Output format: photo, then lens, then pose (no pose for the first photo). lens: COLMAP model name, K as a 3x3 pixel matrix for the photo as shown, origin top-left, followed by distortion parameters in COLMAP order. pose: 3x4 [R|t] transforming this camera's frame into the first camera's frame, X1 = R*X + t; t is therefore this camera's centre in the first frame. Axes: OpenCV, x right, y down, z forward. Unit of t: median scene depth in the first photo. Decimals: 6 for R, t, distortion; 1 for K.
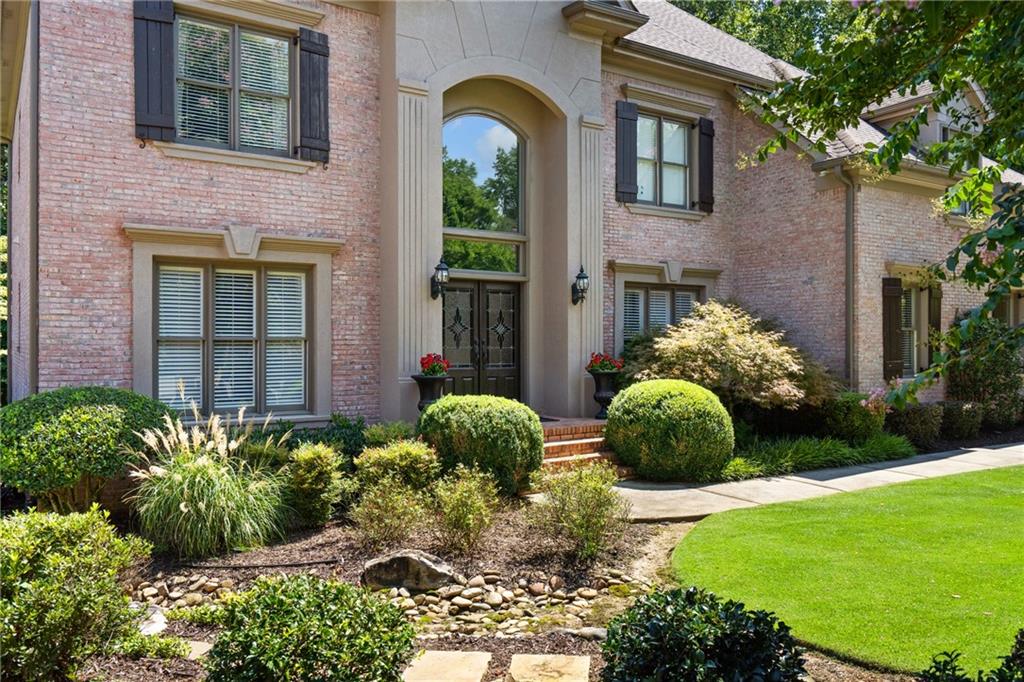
lens RADIAL K [[802.4, 0, 503.9], [0, 802.4, 343.3], [0, 0, 1]] dist [0.038665, 0.001391]
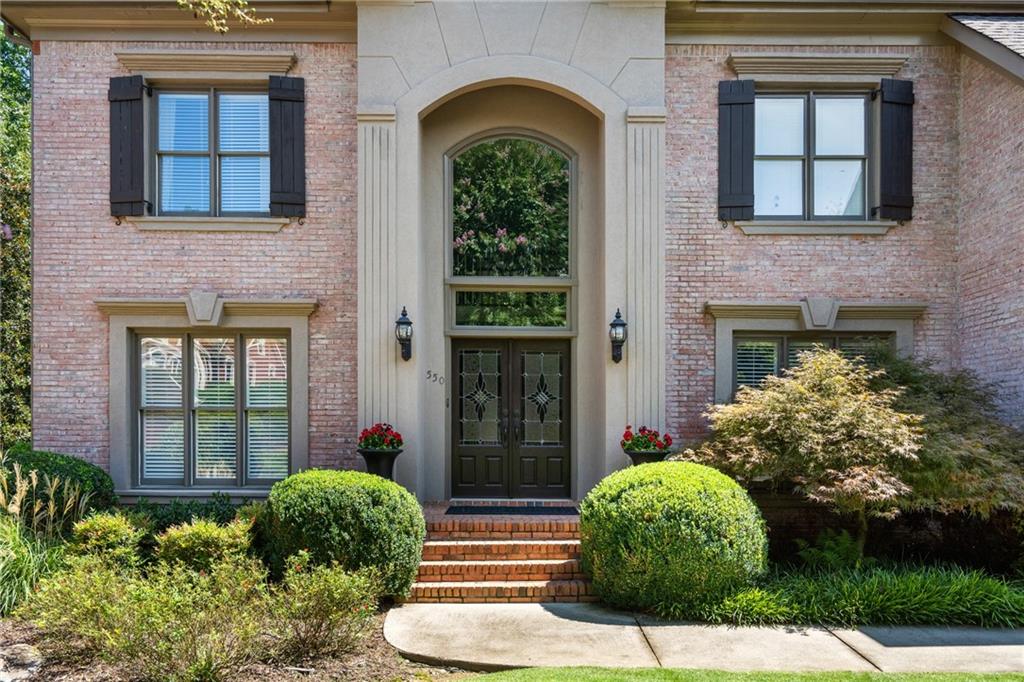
lens RADIAL K [[763.1, 0, 514.5], [0, 763.1, 441.4], [0, 0, 1]] dist [0.019877, 0.000145]
pose [[0.834774, 0.007921, -0.550535, 0.463459], [-0.005560, 0.999967, 0.005955, 0.025225], [0.550564, -0.001910, 0.834791, 0.401245]]
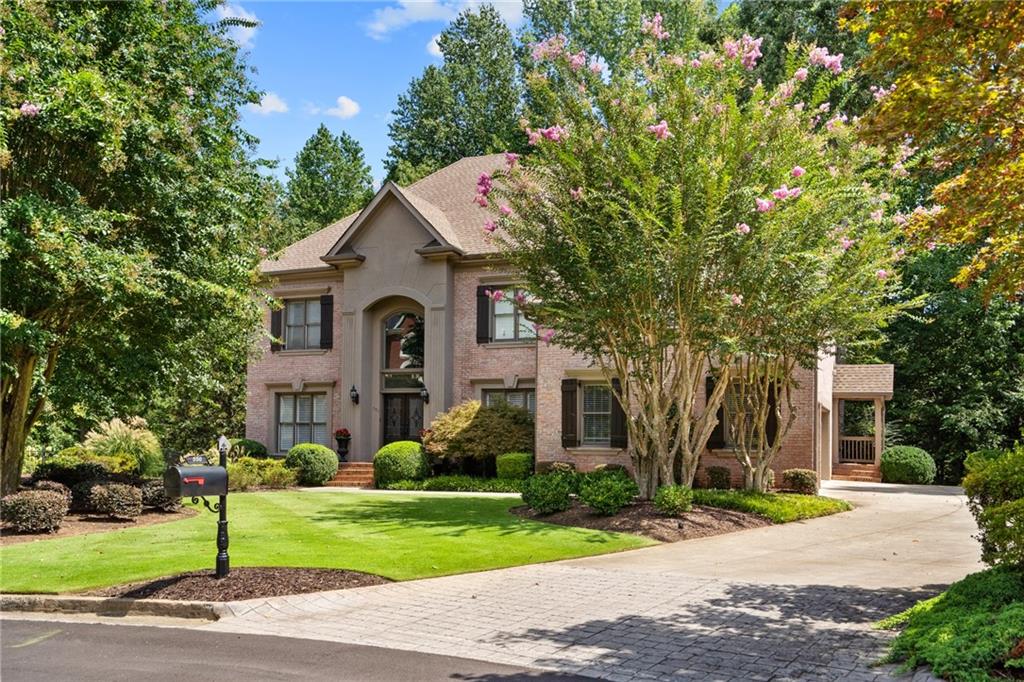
lens RADIAL K [[887.7, 0, 545.0], [0, 887.7, 414.2], [0, 0, 1]] dist [-0.008807, -0.001023]
pose [[0.564773, -0.023182, -0.824920, 2.264842], [-0.012037, 0.999268, -0.036322, 0.055273], [0.825158, 0.030443, 0.564081, 0.056327]]
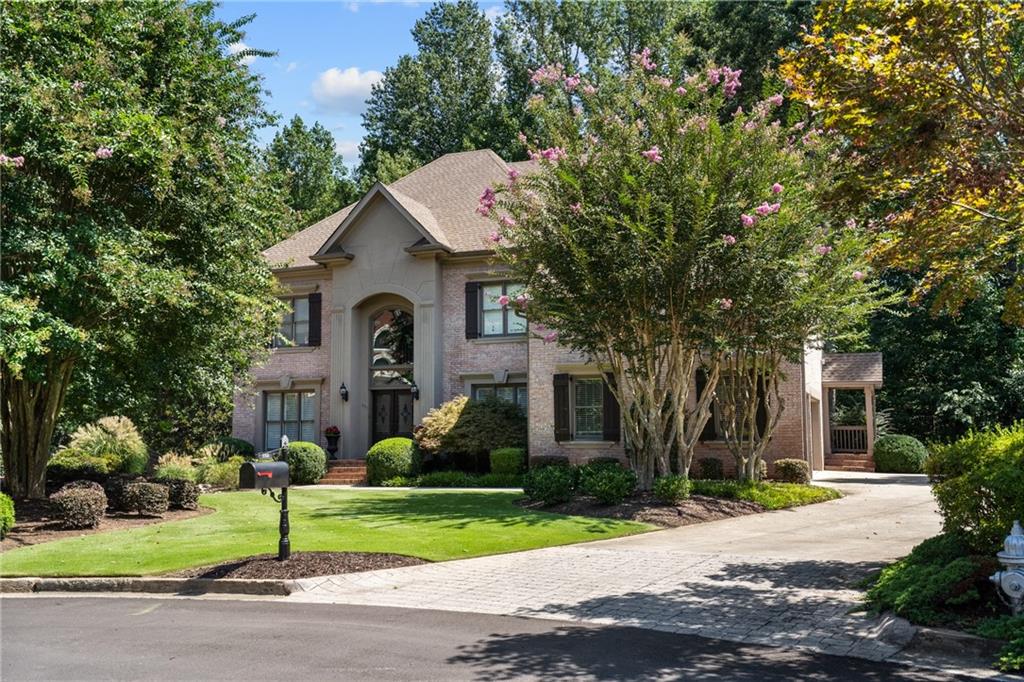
lens RADIAL K [[951.3, 0, 515.6], [0, 951.3, 335.8], [0, 0, 1]] dist [-0.014431, 0.000000]
pose [[0.561688, -0.092915, -0.822115, 2.391210], [0.003371, 0.993923, -0.110030, 0.055660], [0.827342, 0.059031, 0.558588, -0.084138]]
